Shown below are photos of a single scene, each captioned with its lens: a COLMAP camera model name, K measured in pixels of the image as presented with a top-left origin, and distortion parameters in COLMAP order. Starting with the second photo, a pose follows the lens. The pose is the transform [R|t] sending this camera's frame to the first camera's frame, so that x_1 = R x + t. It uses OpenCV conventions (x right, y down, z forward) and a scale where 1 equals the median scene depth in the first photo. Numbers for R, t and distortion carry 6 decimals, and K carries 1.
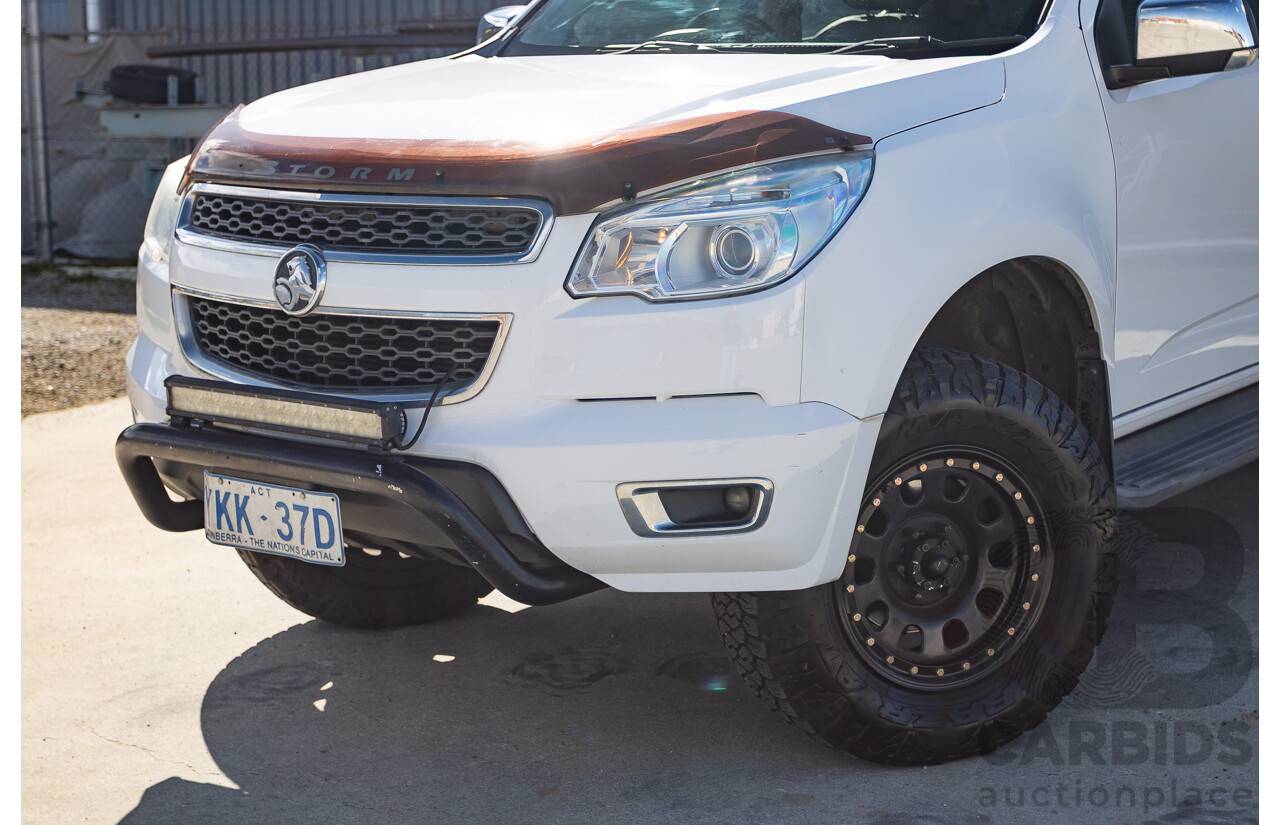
lens RADIAL K [[2168.6, 0, 625.3], [0, 2168.6, 377.5], [0, 0, 1]] dist [-0.014195, 0.043356]
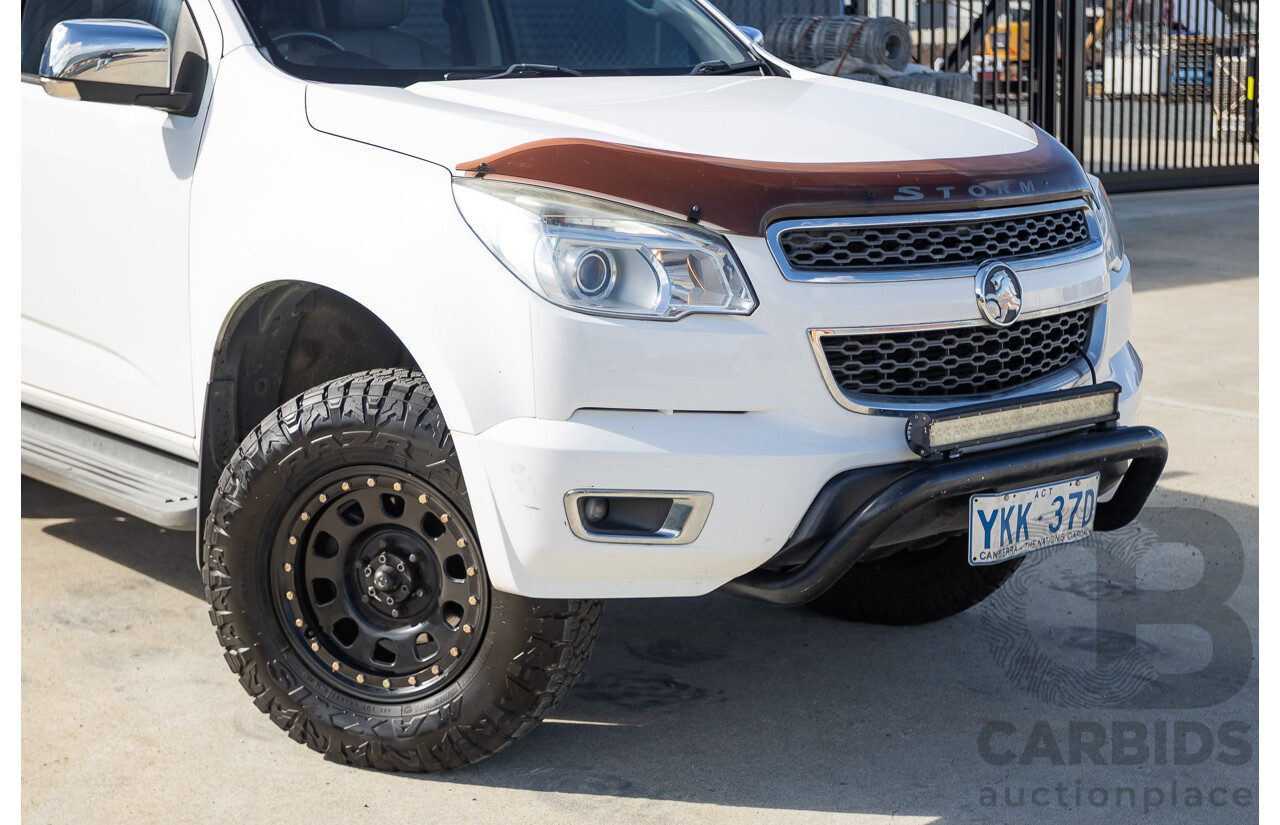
lens RADIAL K [[2168.6, 0, 625.3], [0, 2168.6, 377.5], [0, 0, 1]] dist [-0.014195, 0.043356]
pose [[0.188617, -0.140999, 0.971876, -1.229674], [0.147566, 0.982472, 0.113897, -0.153587], [-0.970901, 0.121933, 0.206117, 0.978232]]
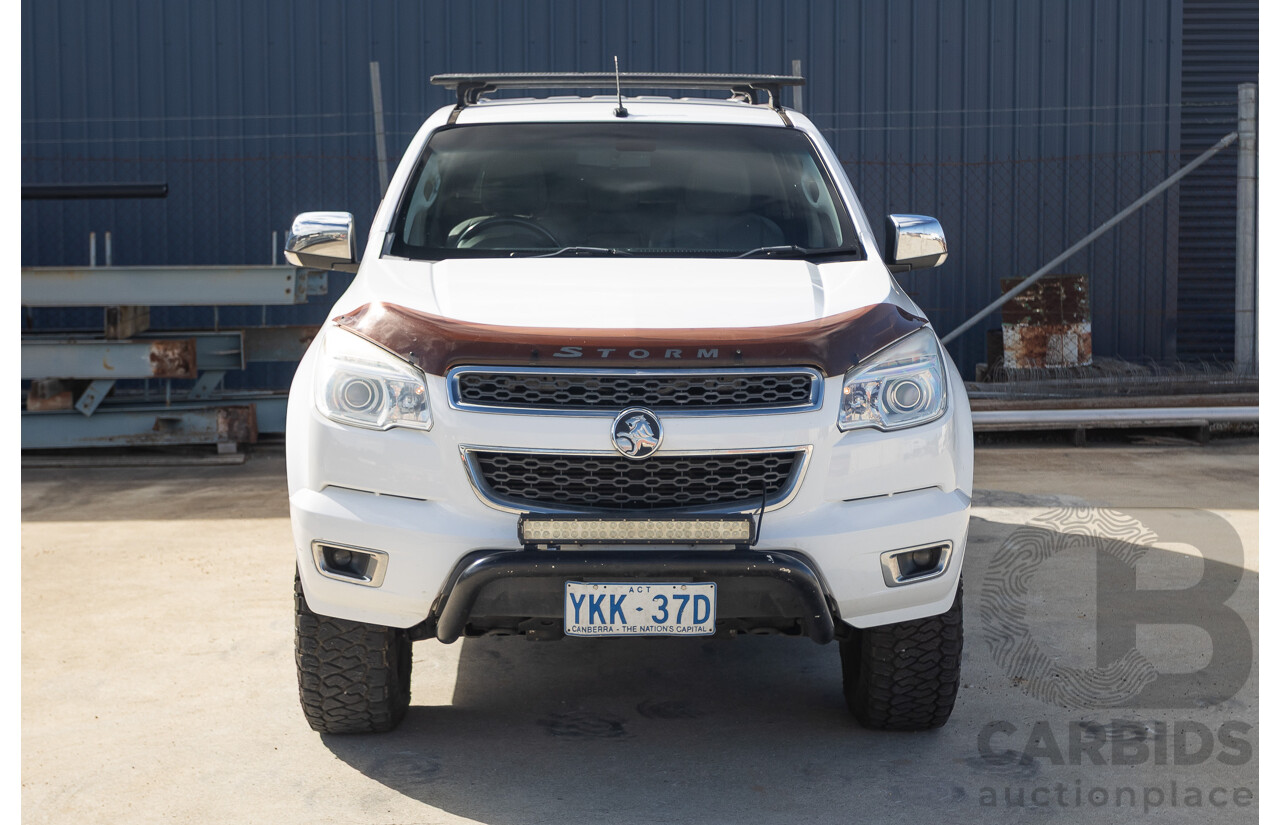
lens RADIAL K [[2168.6, 0, 625.3], [0, 2168.6, 377.5], [0, 0, 1]] dist [-0.014195, 0.043356]
pose [[0.774007, -0.044316, 0.631624, -1.032004], [0.086192, 0.995636, -0.035767, -0.032017], [-0.627283, 0.082125, 0.774449, -0.056961]]
